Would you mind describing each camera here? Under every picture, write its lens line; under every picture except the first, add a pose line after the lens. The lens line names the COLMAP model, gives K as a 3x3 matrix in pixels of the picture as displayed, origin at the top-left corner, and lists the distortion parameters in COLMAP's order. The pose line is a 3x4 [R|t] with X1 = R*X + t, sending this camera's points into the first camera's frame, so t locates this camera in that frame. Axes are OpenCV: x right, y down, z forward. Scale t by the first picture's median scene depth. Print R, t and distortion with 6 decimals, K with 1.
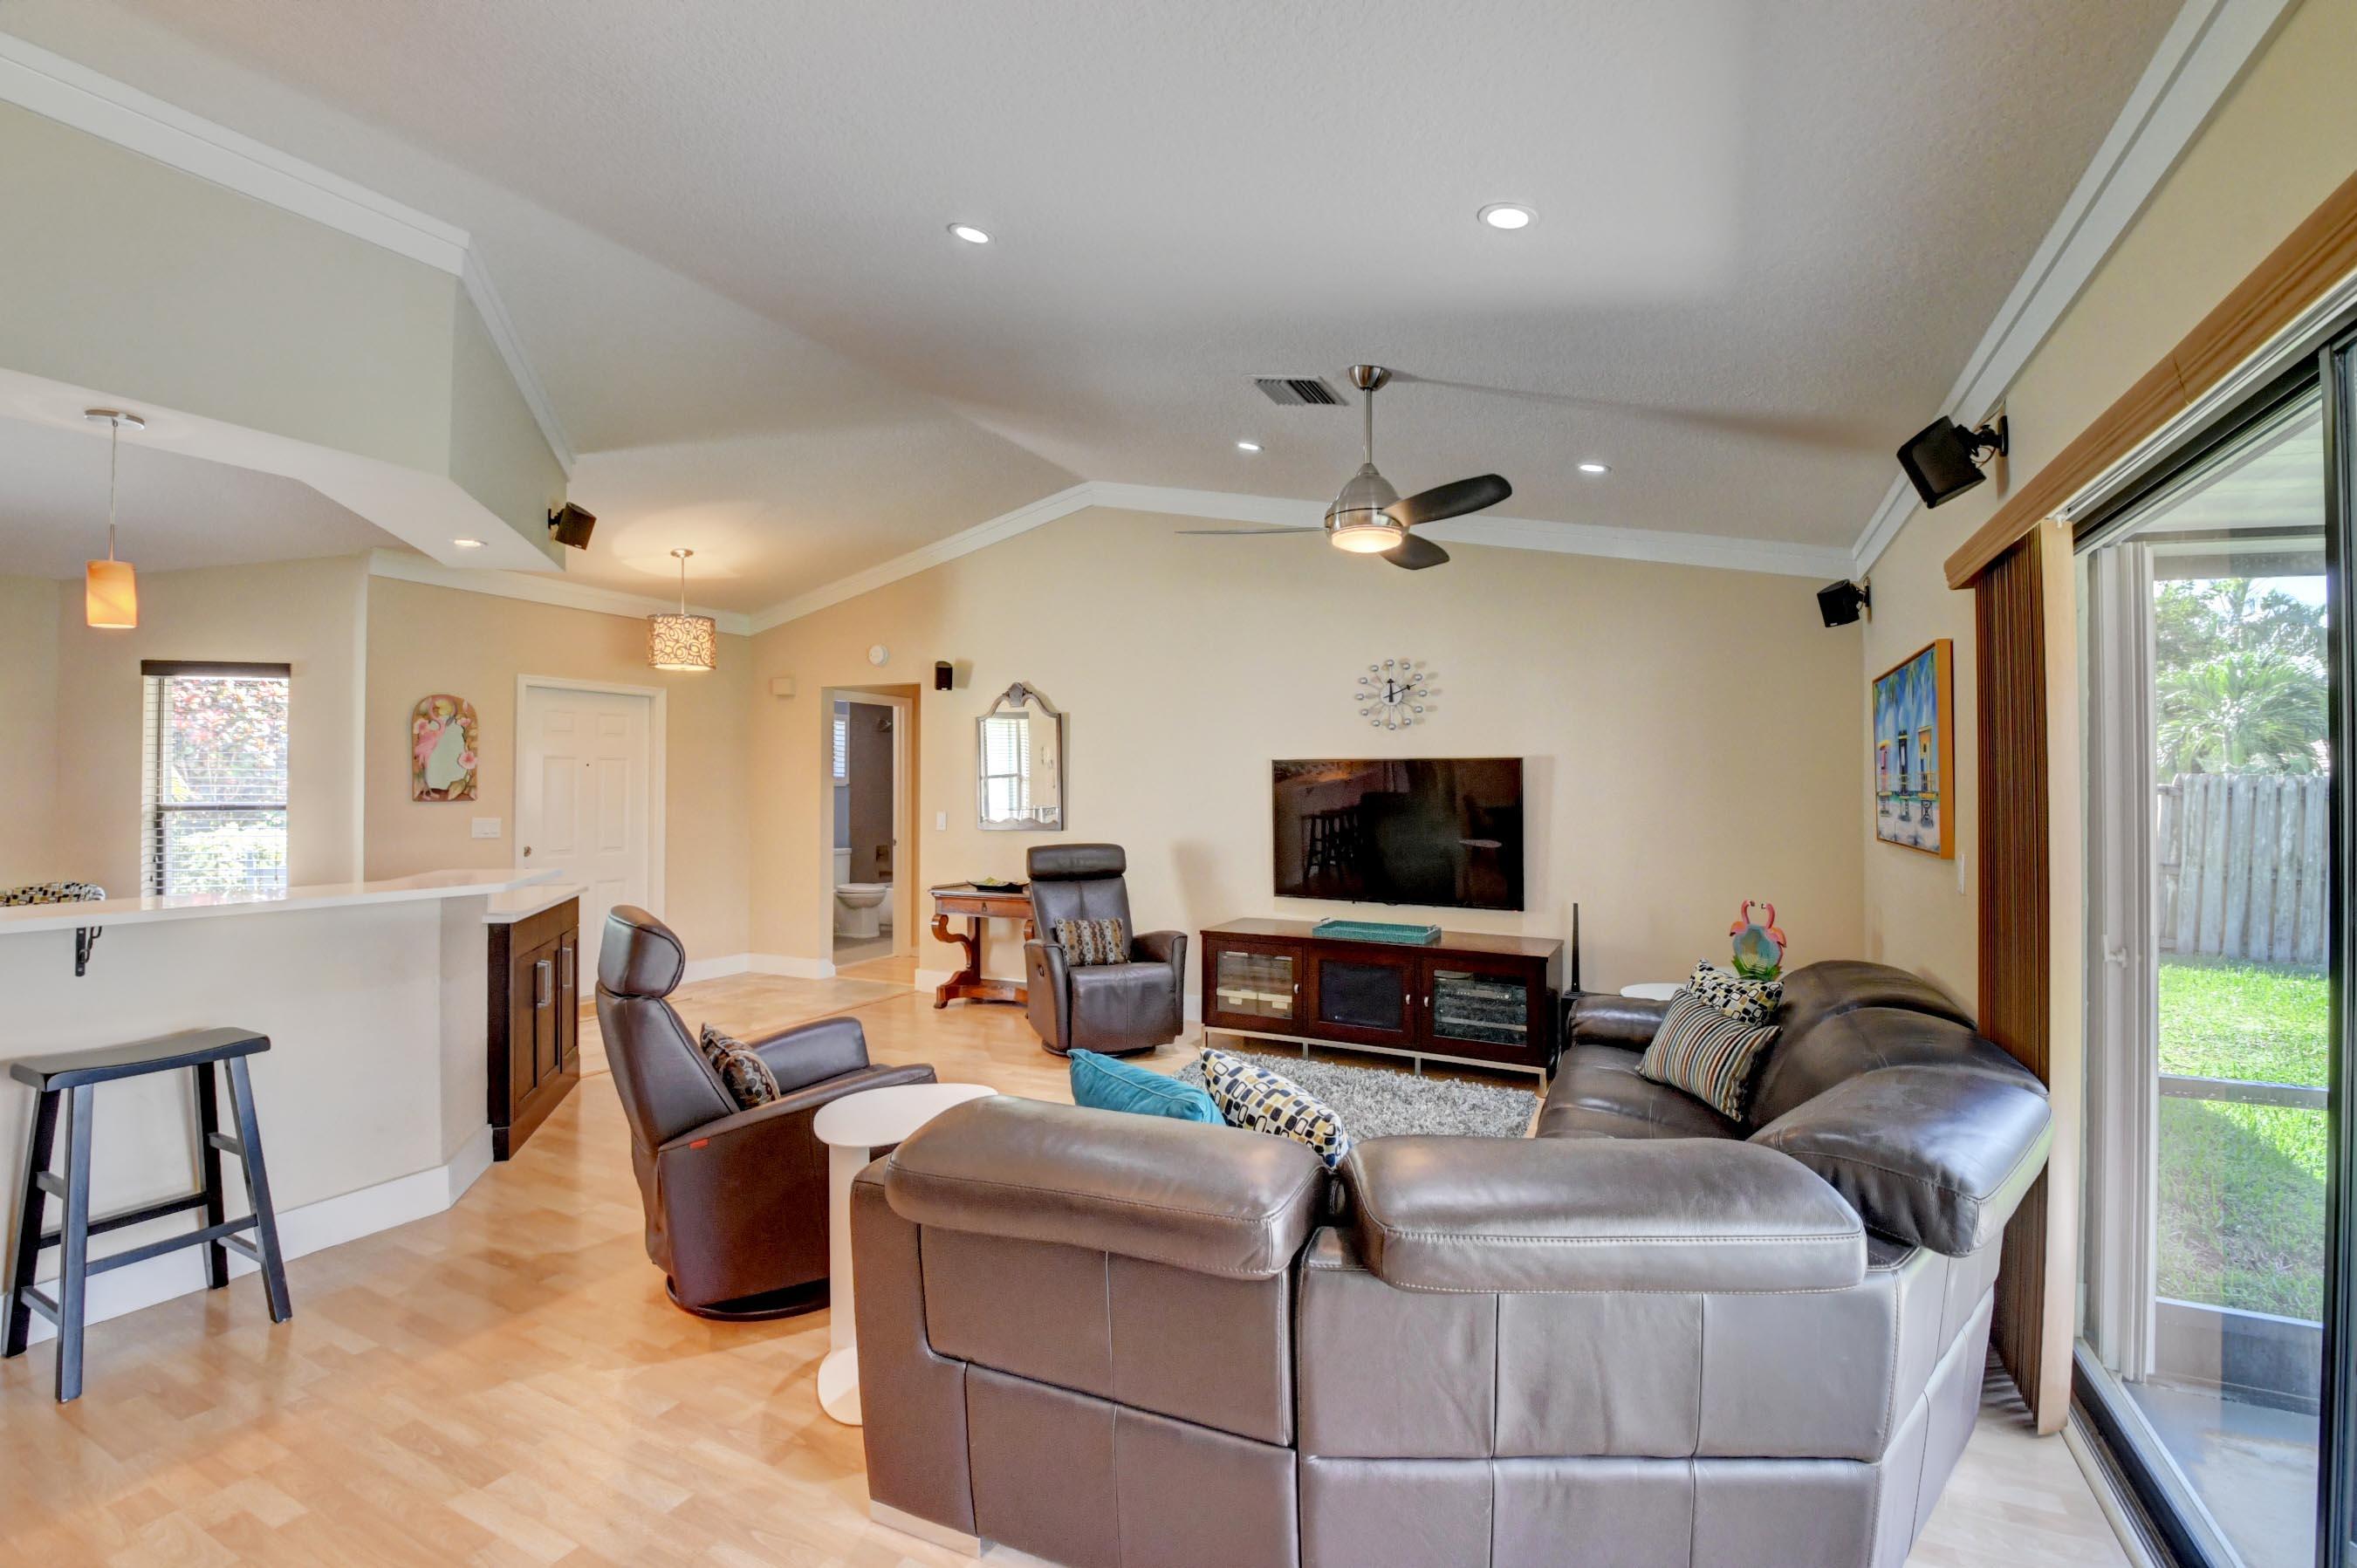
lens RADIAL K [[1030.6, 0, 1182.3], [0, 1030.6, 780.3], [0, 0, 1]] dist [0.008345, -0.021962]
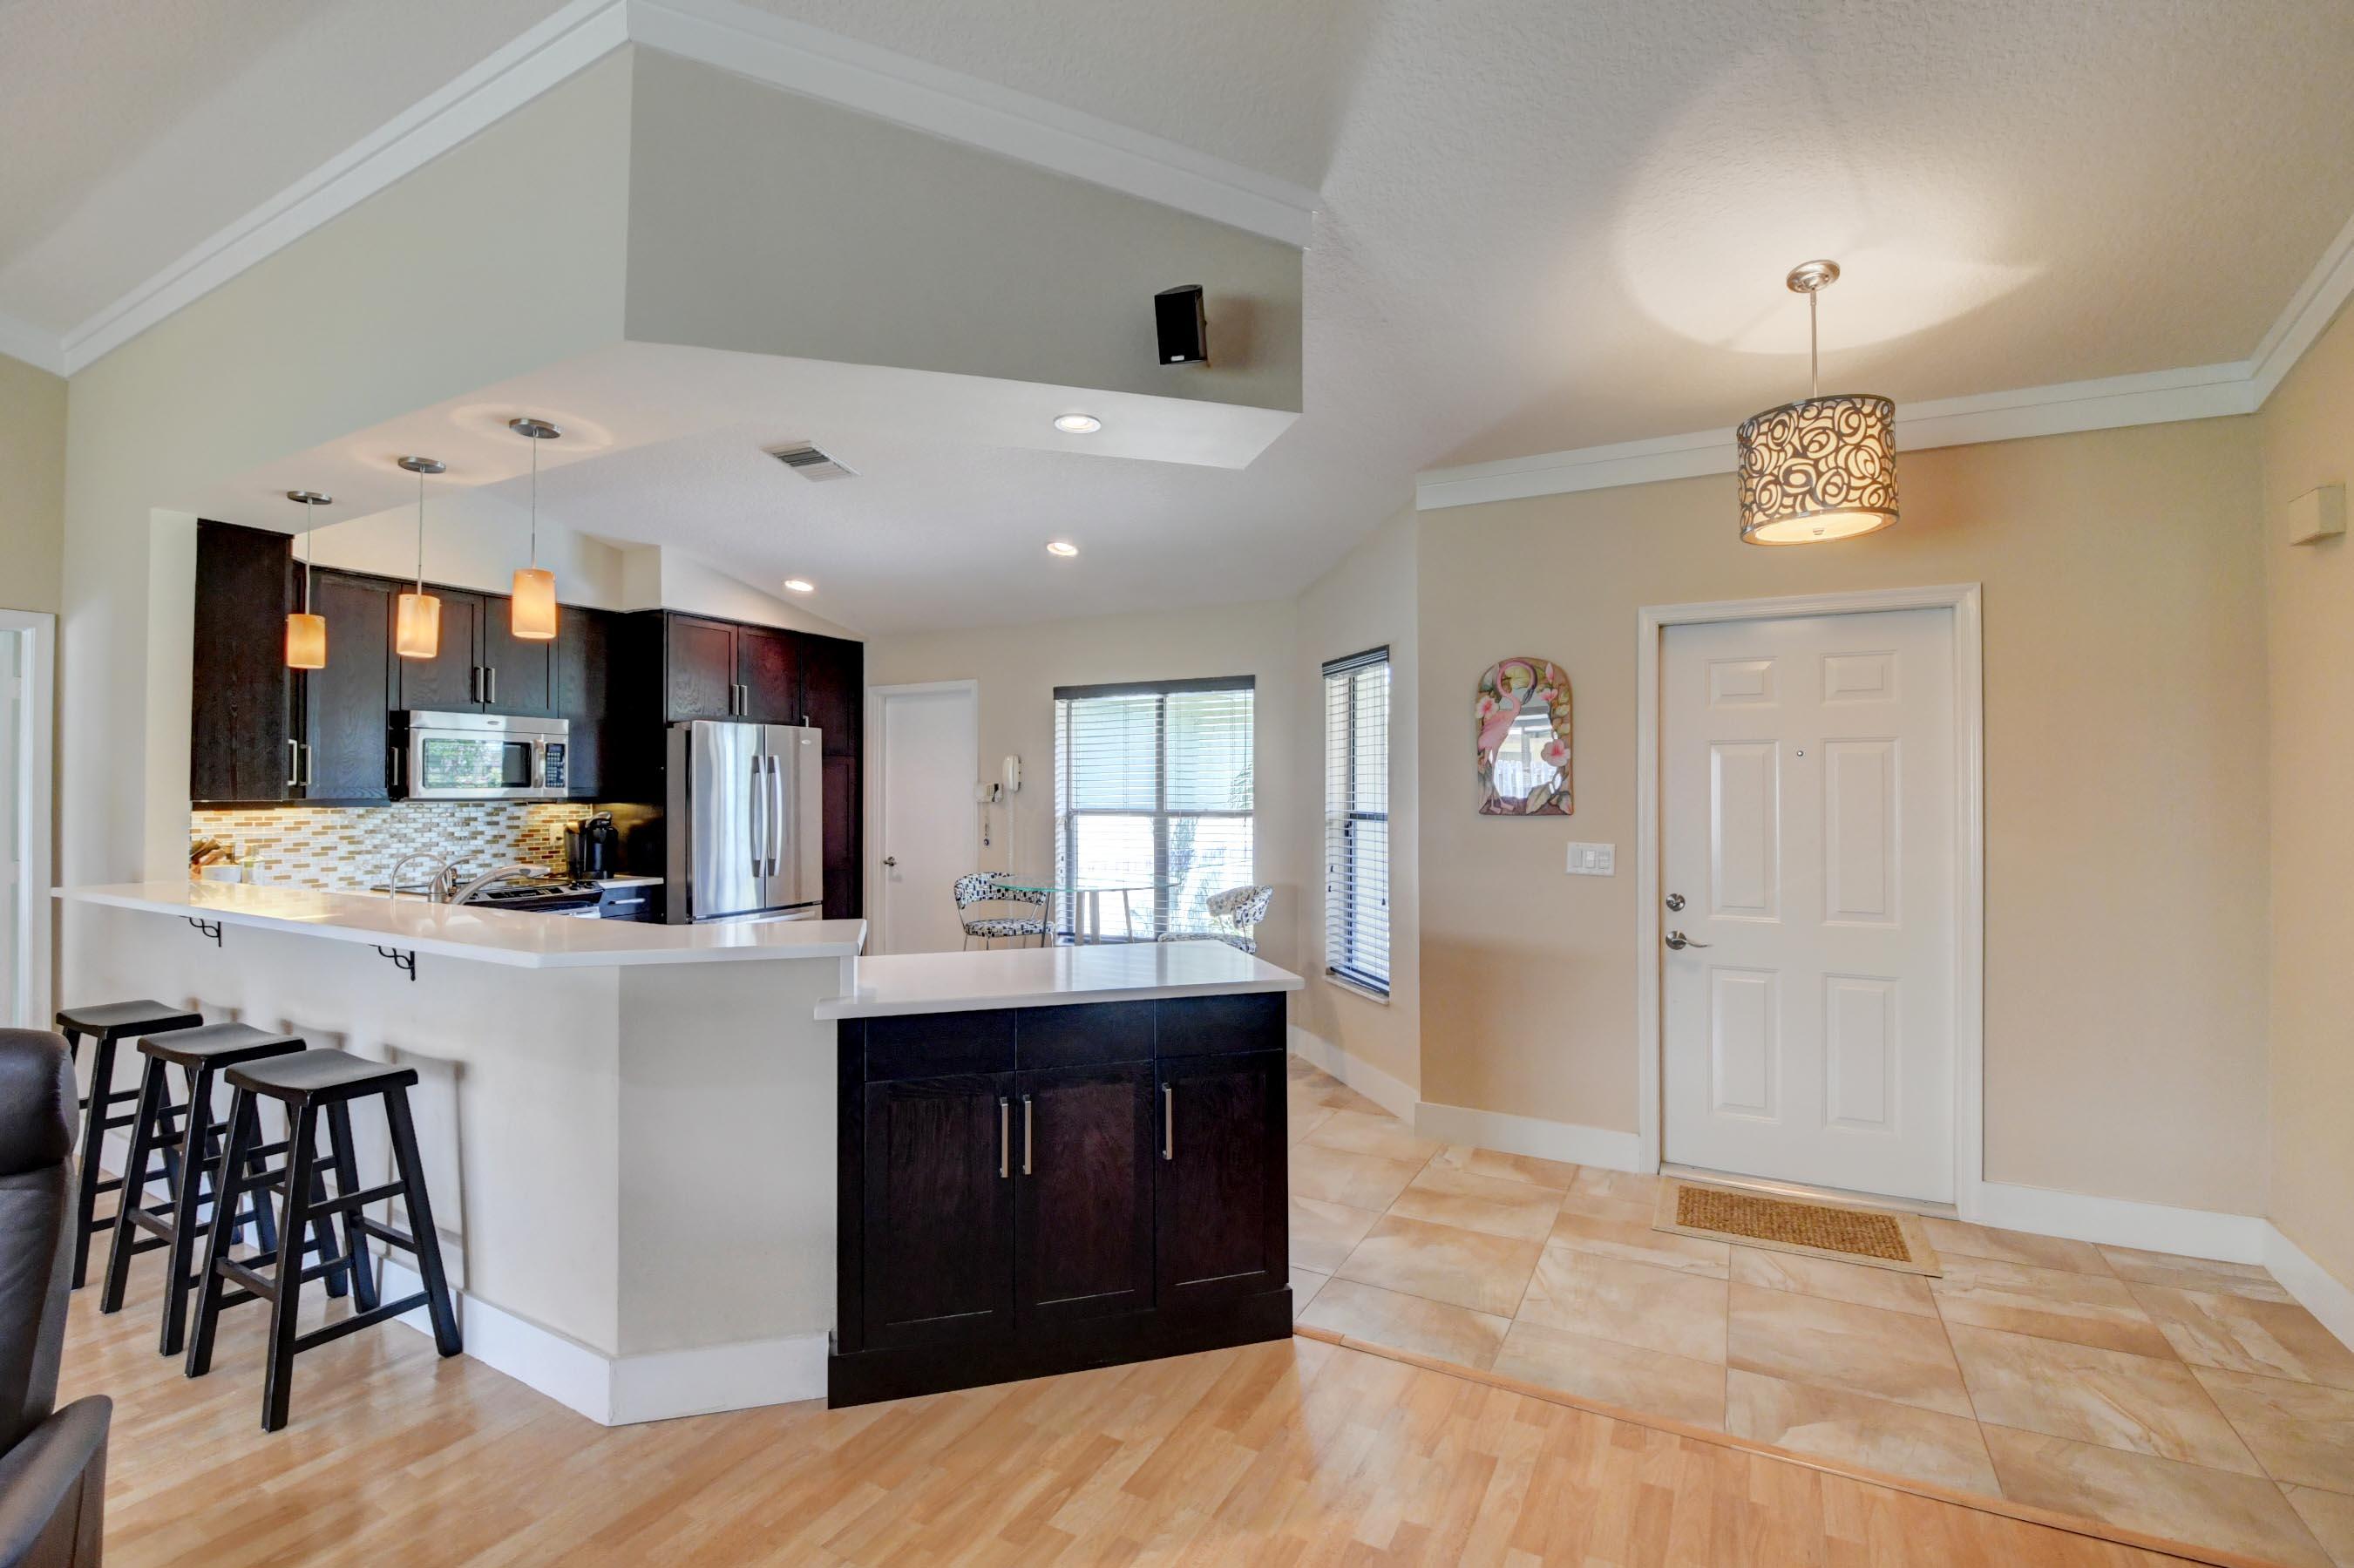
lens RADIAL K [[1029.4, 0, 1180.8], [0, 1029.4, 780.3], [0, 0, 1]] dist [0.008345, -0.021962]
pose [[-0.035708, -0.010465, -0.999307, -0.034850], [0.006434, 0.999922, -0.010702, 0.003082], [0.999342, -0.006812, -0.035638, 0.817312]]
